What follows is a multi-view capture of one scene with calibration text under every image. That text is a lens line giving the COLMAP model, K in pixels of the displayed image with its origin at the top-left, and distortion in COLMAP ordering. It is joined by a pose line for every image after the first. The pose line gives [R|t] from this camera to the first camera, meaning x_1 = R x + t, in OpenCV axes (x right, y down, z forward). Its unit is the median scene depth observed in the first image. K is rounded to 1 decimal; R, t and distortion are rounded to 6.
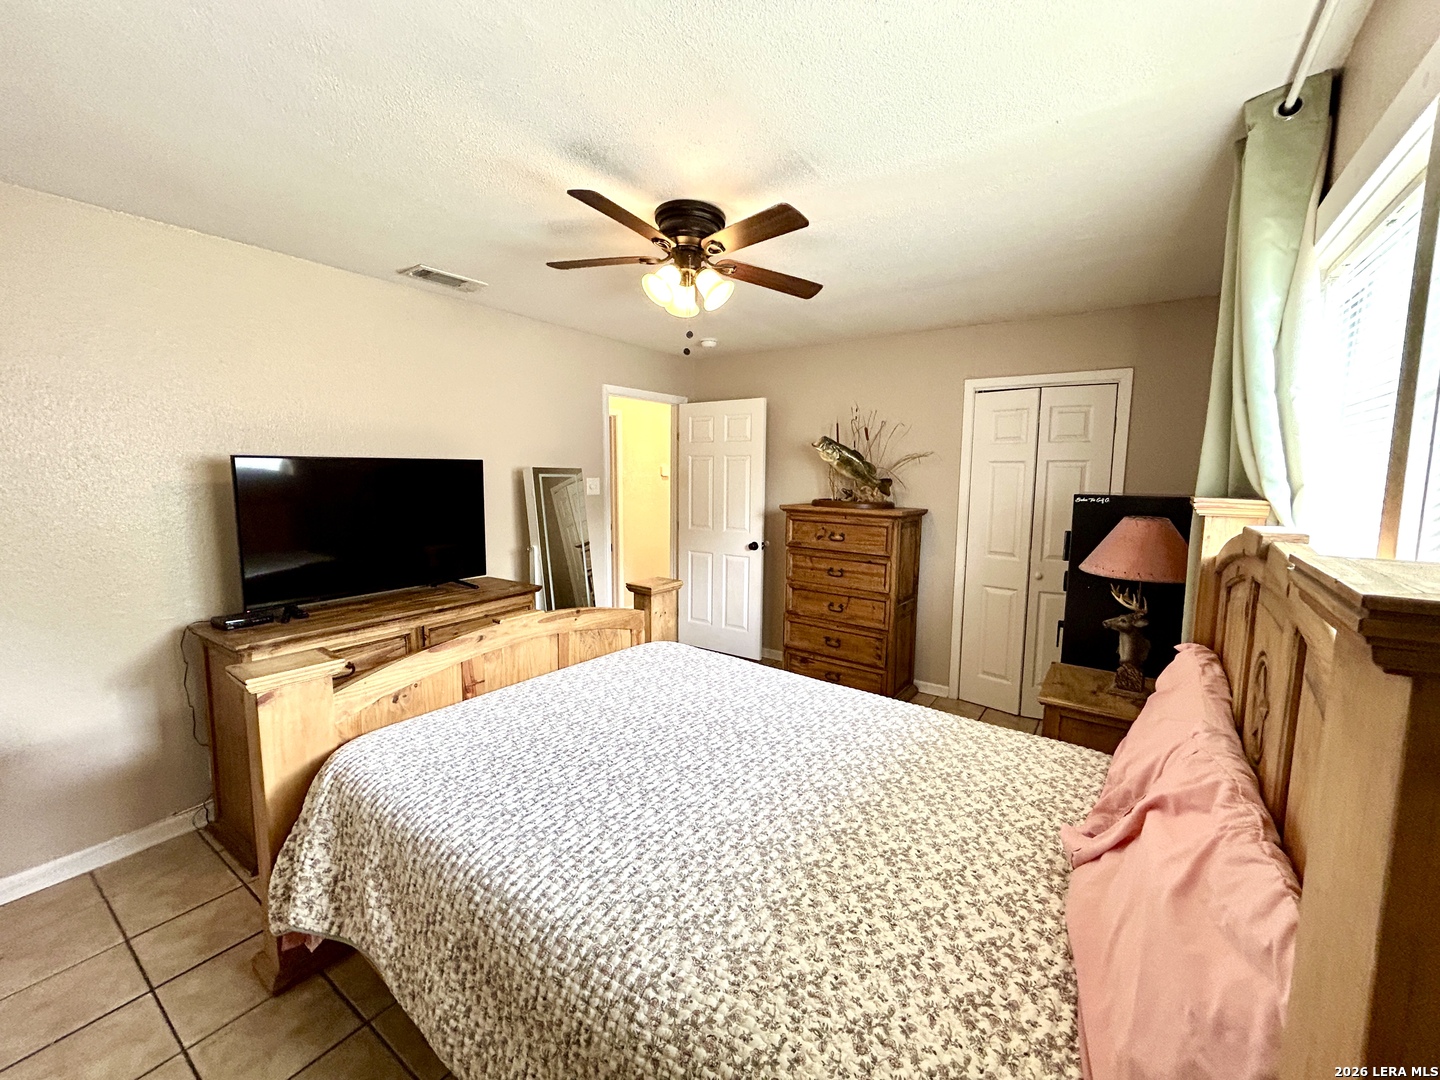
lens RADIAL K [[588.1, 0, 720.5], [0, 588.1, 536.2], [0, 0, 1]] dist [-0.002350, 0.001415]
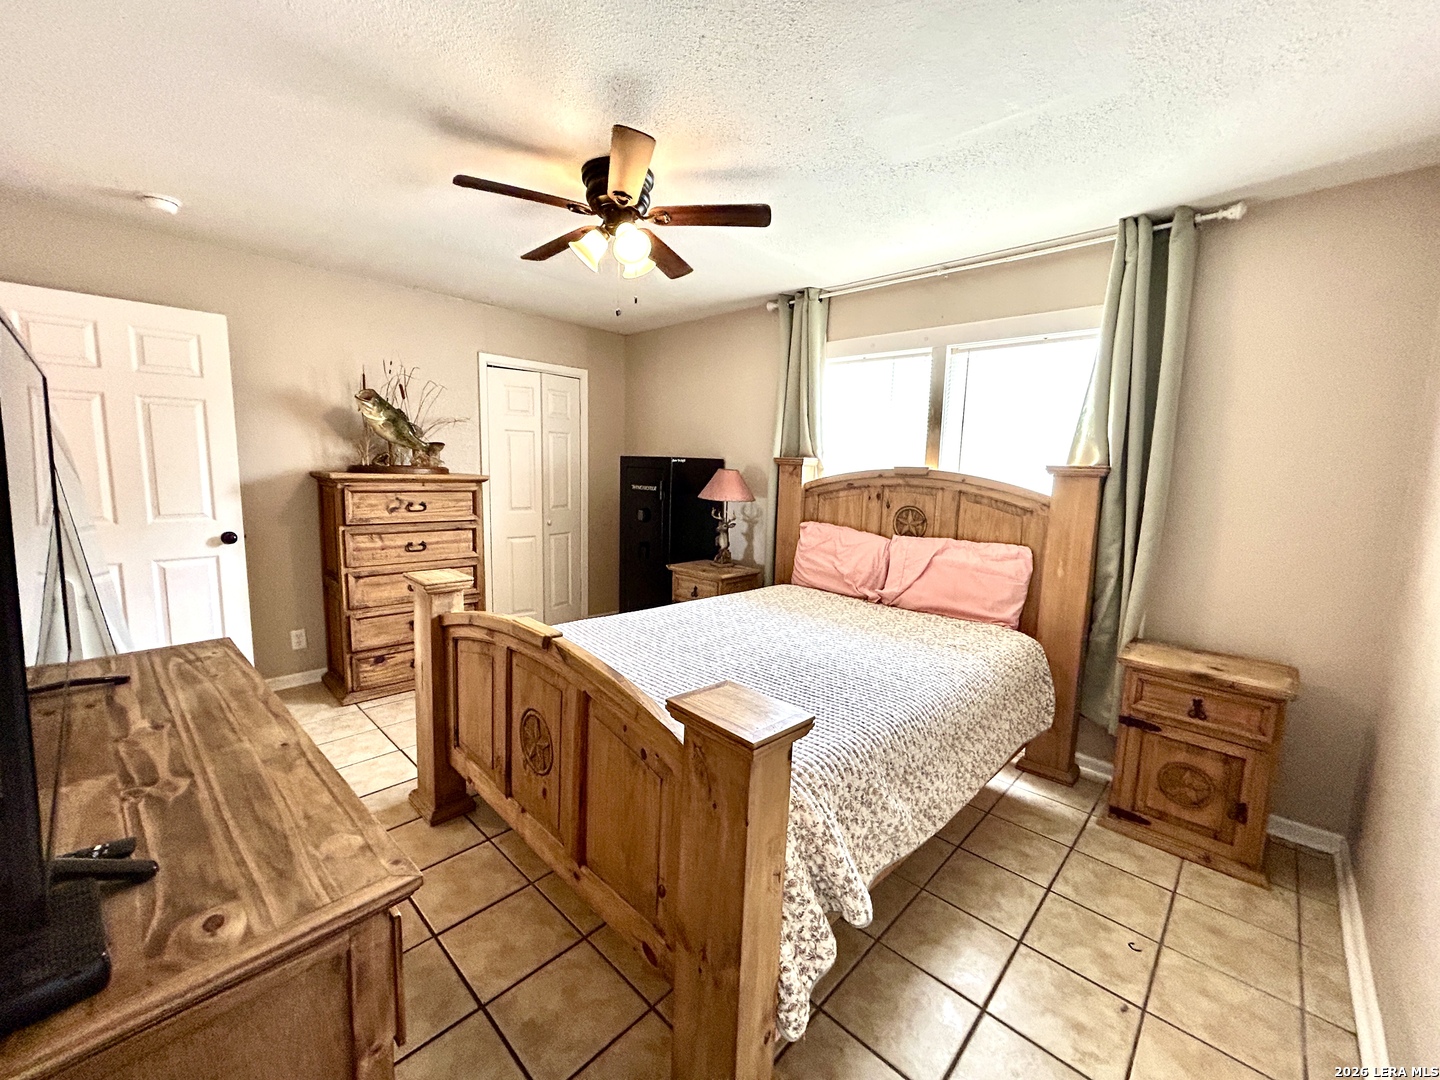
lens RADIAL K [[588.1, 0, 719.1], [0, 588.1, 537.0], [0, 0, 1]] dist [-0.002350, 0.001415]
pose [[0.146135, -0.135472, 0.979945, -0.603034], [0.078569, 0.989039, 0.125013, -0.028531], [-0.986140, 0.058725, 0.155177, 0.399868]]
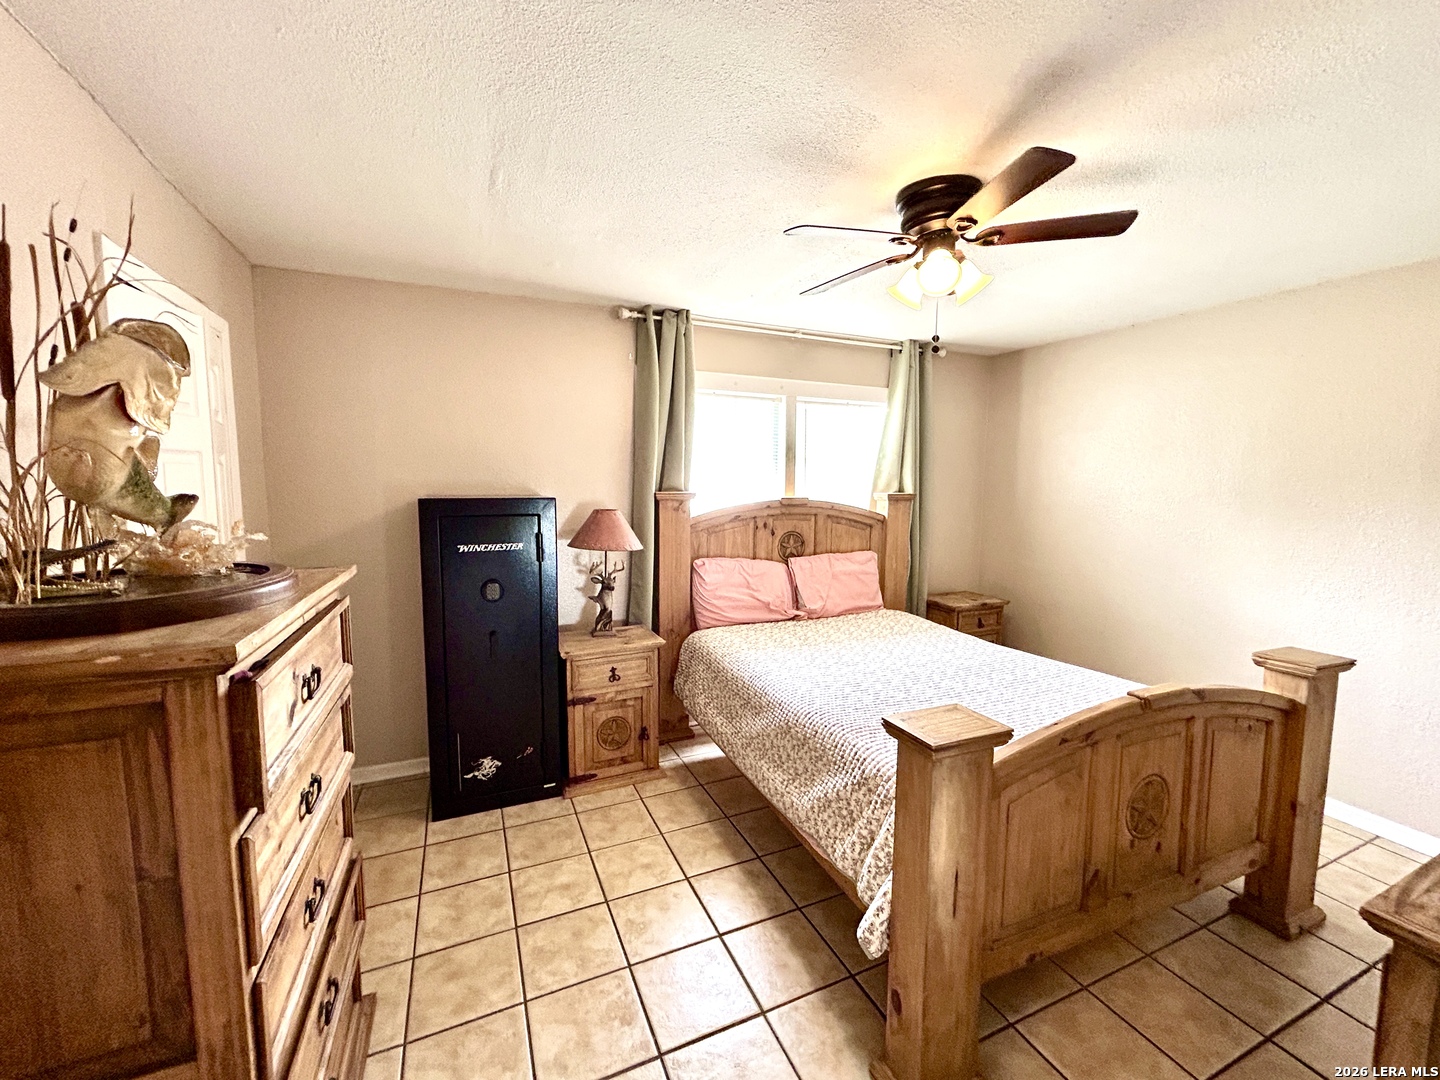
lens RADIAL K [[588.1, 0, 717.6], [0, 588.1, 539.2], [0, 0, 1]] dist [-0.002350, 0.001415]
pose [[-0.858185, -0.067801, 0.508843, -0.140719], [0.037746, 0.980221, 0.194271, -0.122590], [-0.511951, 0.185927, -0.838652, 1.111032]]
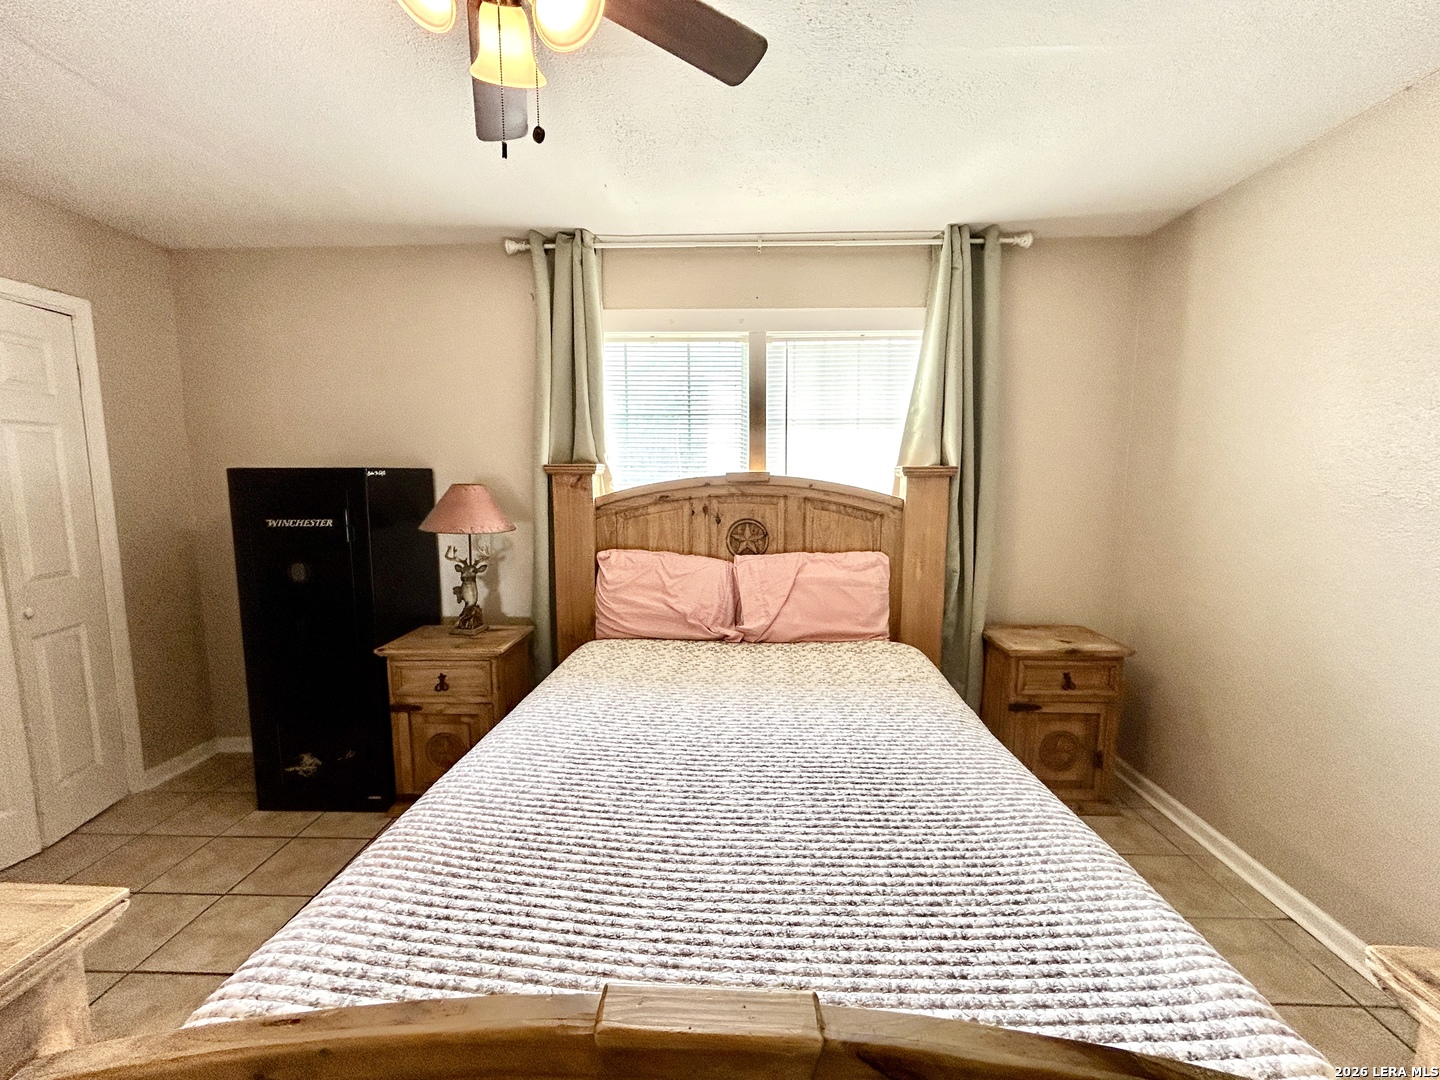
lens RADIAL K [[588.1, 0, 724.3], [0, 588.1, 536.2], [0, 0, 1]] dist [-0.002350, 0.001415]
pose [[-0.553738, -0.105987, 0.825918, -0.314618], [0.081490, 0.980208, 0.180422, -0.054006], [-0.828694, 0.167211, -0.534142, 0.652471]]
